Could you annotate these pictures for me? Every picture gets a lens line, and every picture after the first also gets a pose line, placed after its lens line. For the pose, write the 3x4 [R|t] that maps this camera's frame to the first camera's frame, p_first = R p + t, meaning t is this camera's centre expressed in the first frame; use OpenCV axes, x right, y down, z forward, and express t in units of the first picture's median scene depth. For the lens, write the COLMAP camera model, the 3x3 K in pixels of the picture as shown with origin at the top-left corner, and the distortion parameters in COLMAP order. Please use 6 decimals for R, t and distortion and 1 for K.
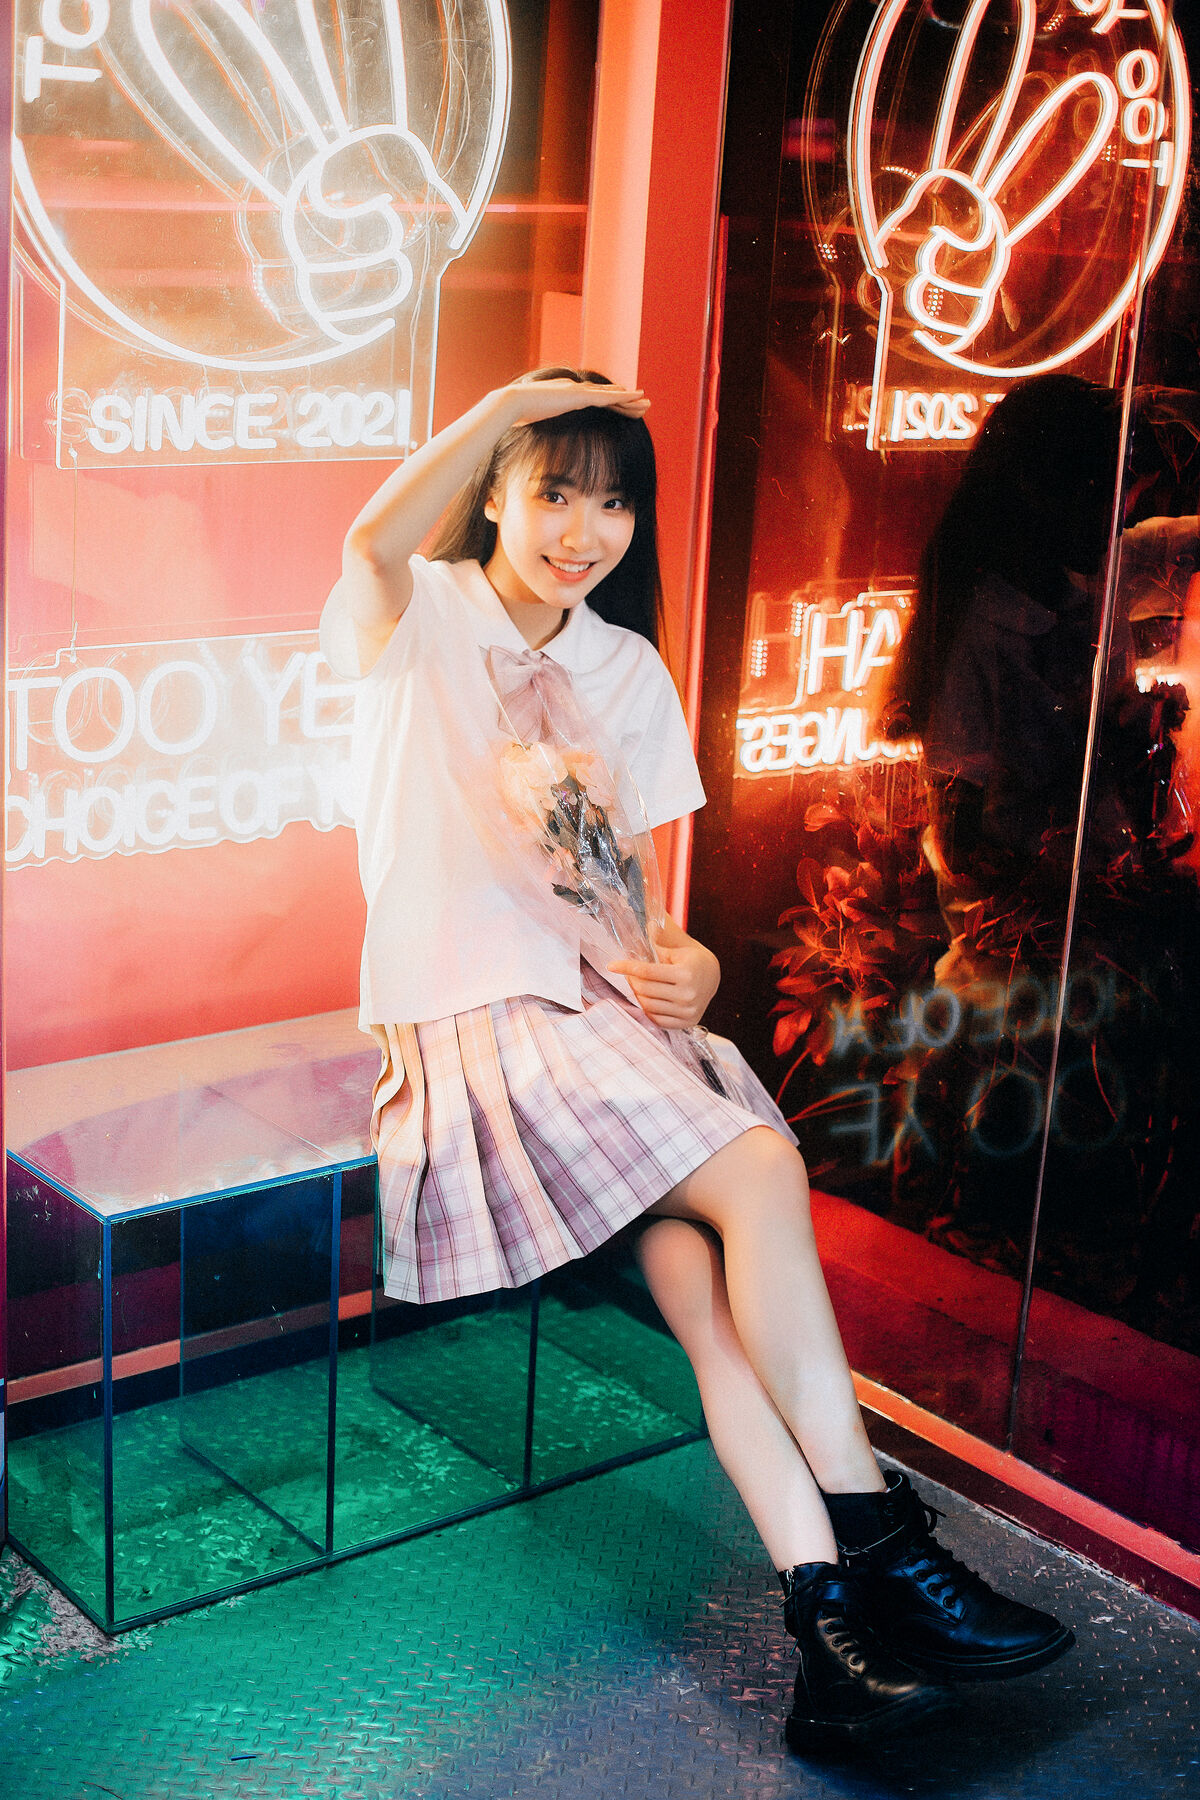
lens RADIAL K [[2617.8, 0, 610.2], [0, 2617.8, 890.9], [0, 0, 1]] dist [-0.123781, 0.000000]
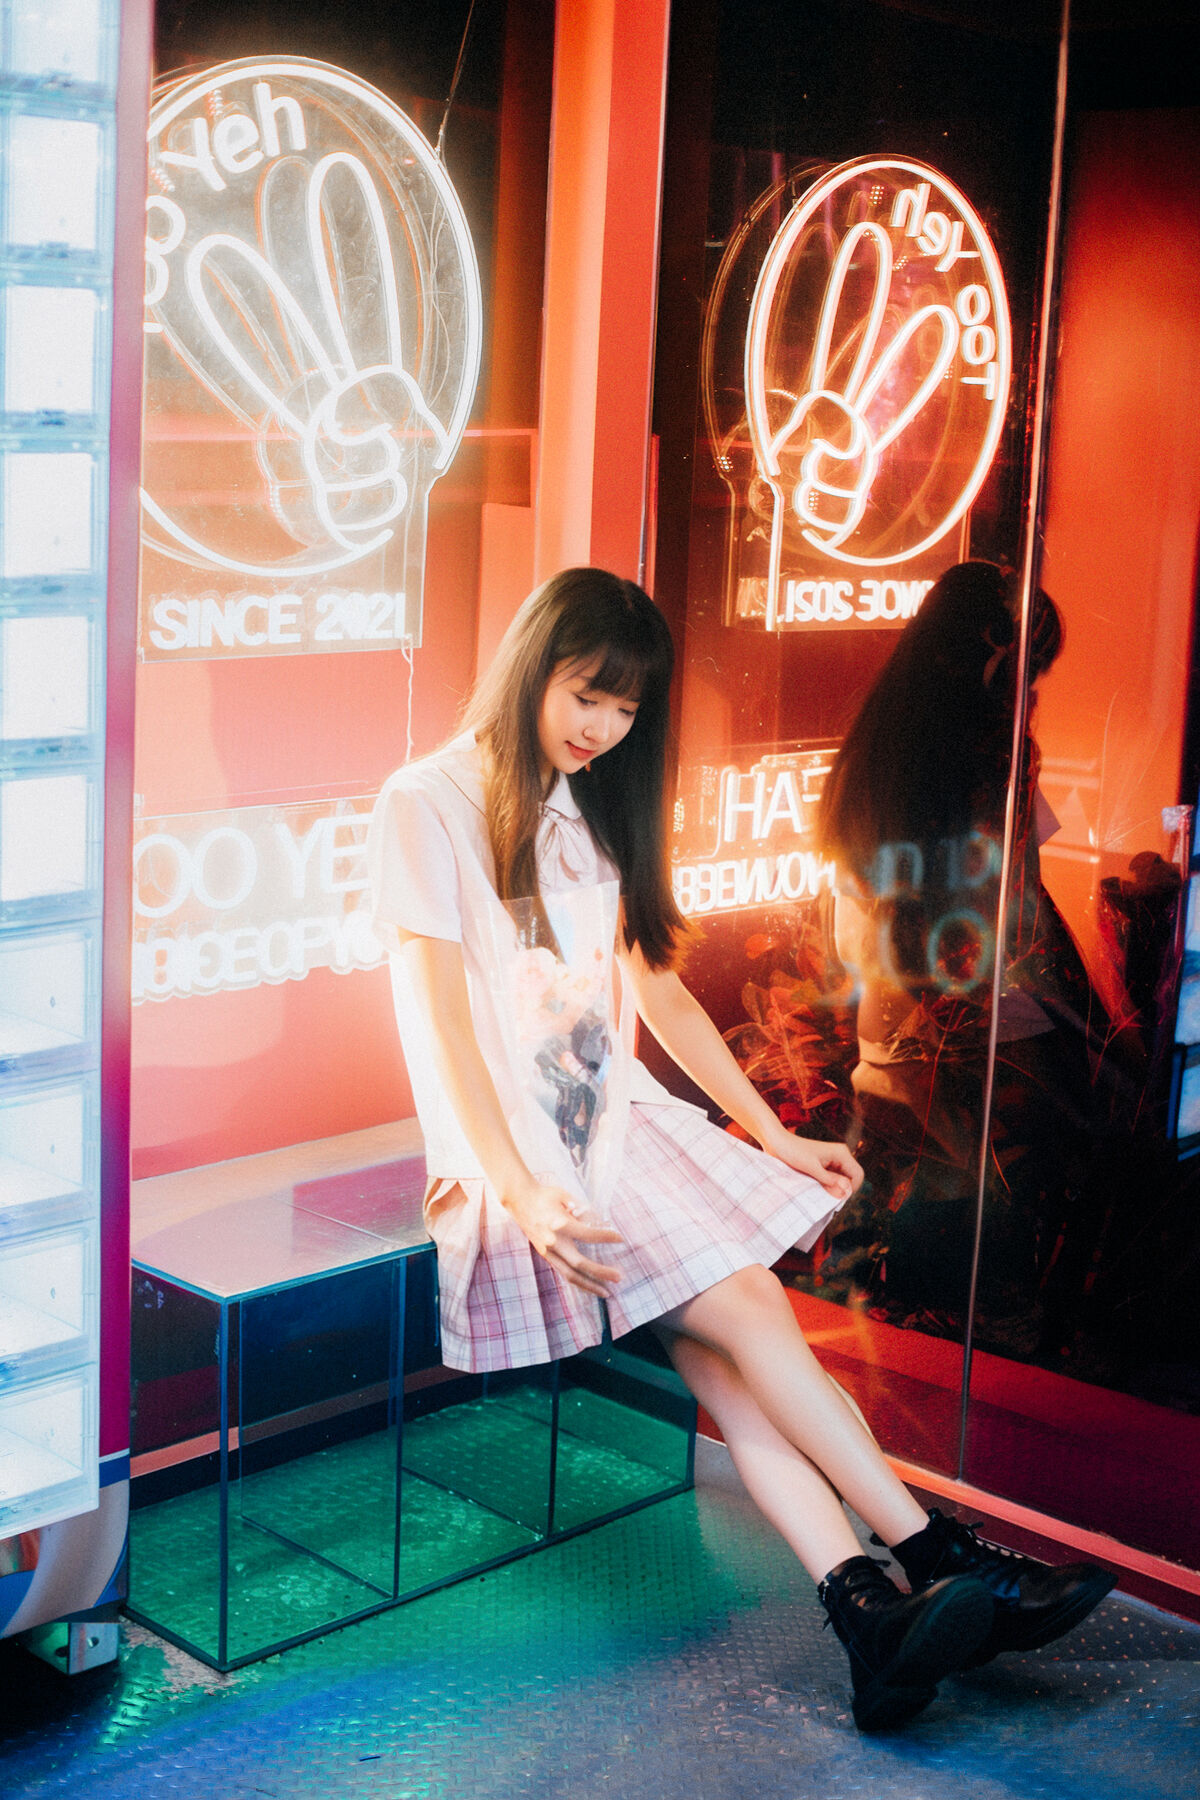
lens RADIAL K [[2617.8, 0, 595.4], [0, 2617.8, 890.3], [0, 0, 1]] dist [-0.123781, 0.000000]
pose [[0.993267, -0.038755, 0.109172, -0.121811], [0.047073, 0.996096, -0.074676, 0.031585], [-0.105851, 0.079313, 0.991214, -0.150742]]
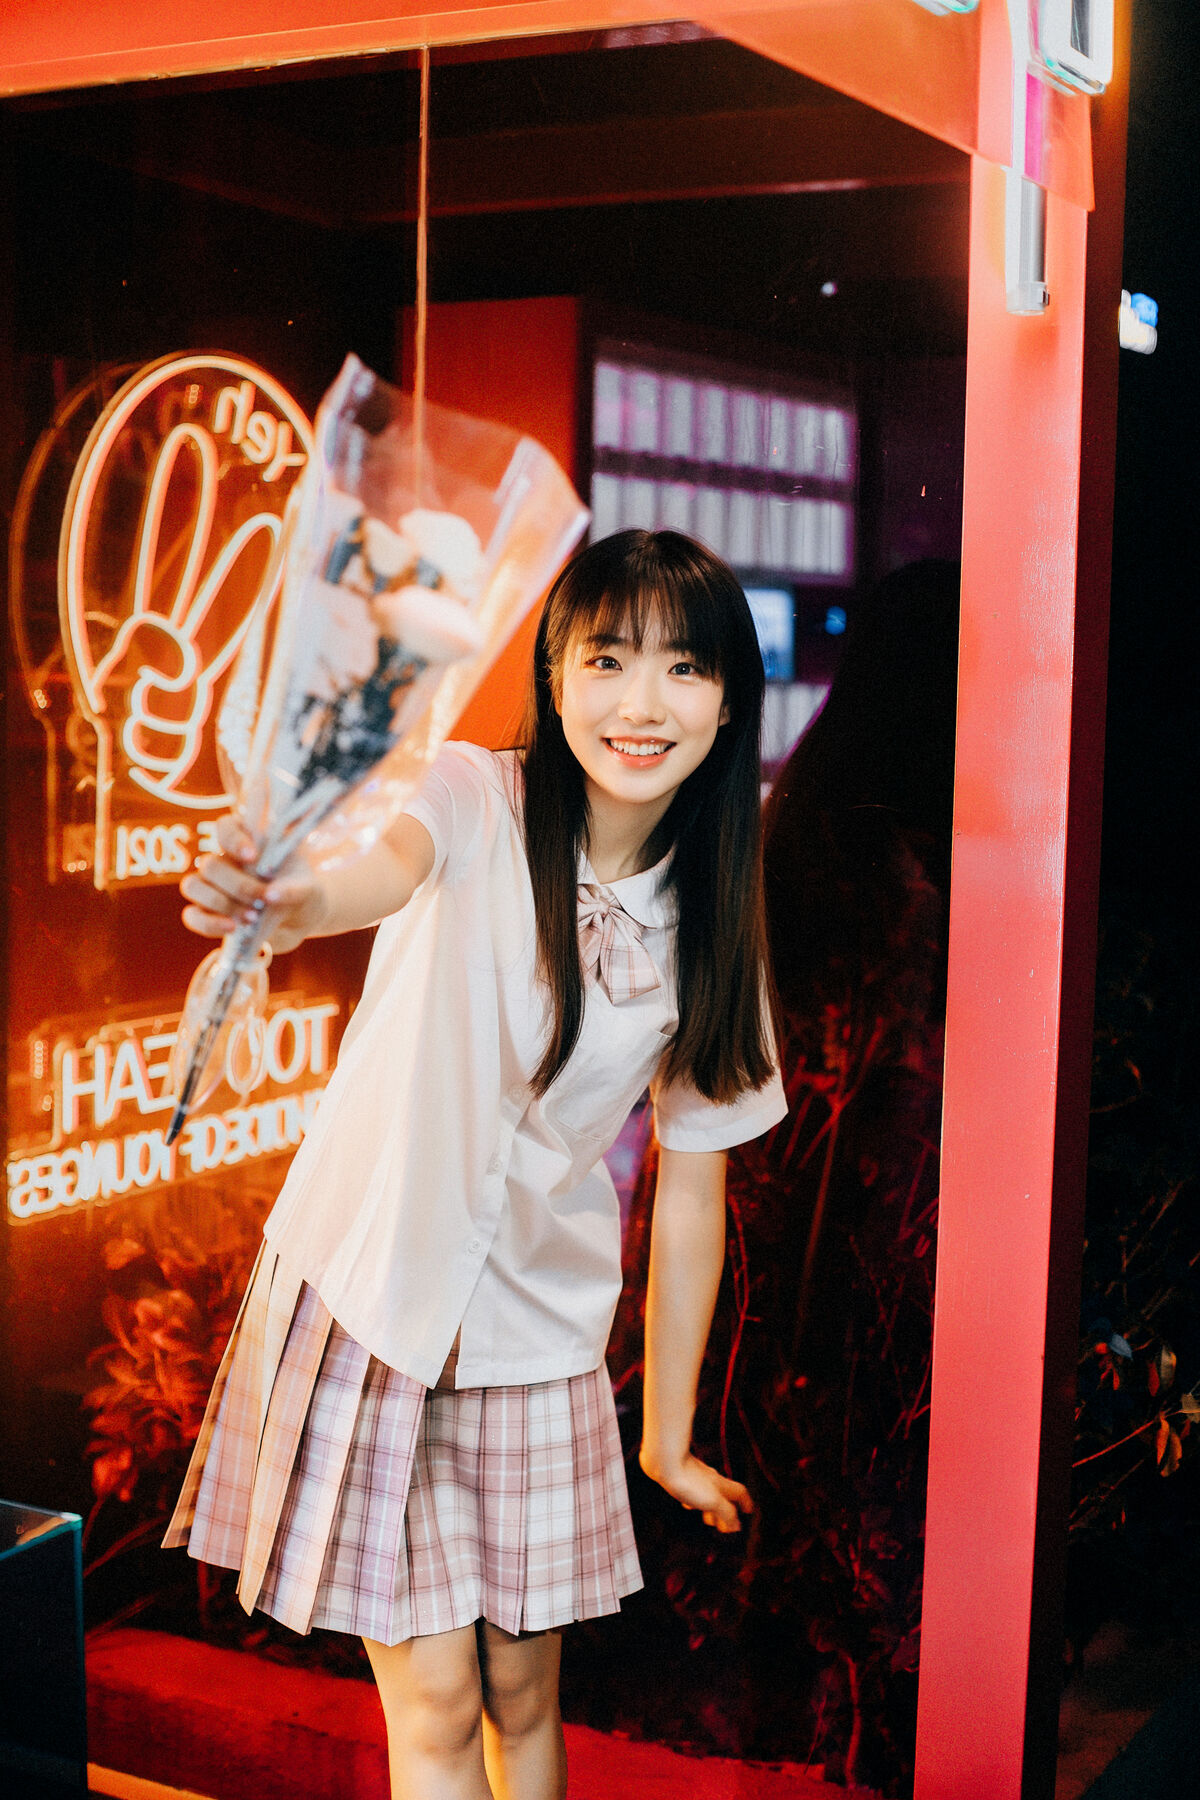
lens RADIAL K [[2617.8, 0, 597.9], [0, 2617.8, 906.8], [0, 0, 1]] dist [-0.123781, 0.000000]
pose [[0.921897, -0.080857, 0.378904, -0.121833], [0.136472, 0.983070, -0.122261, -0.011905], [-0.362604, 0.164422, 0.917324, -0.006672]]
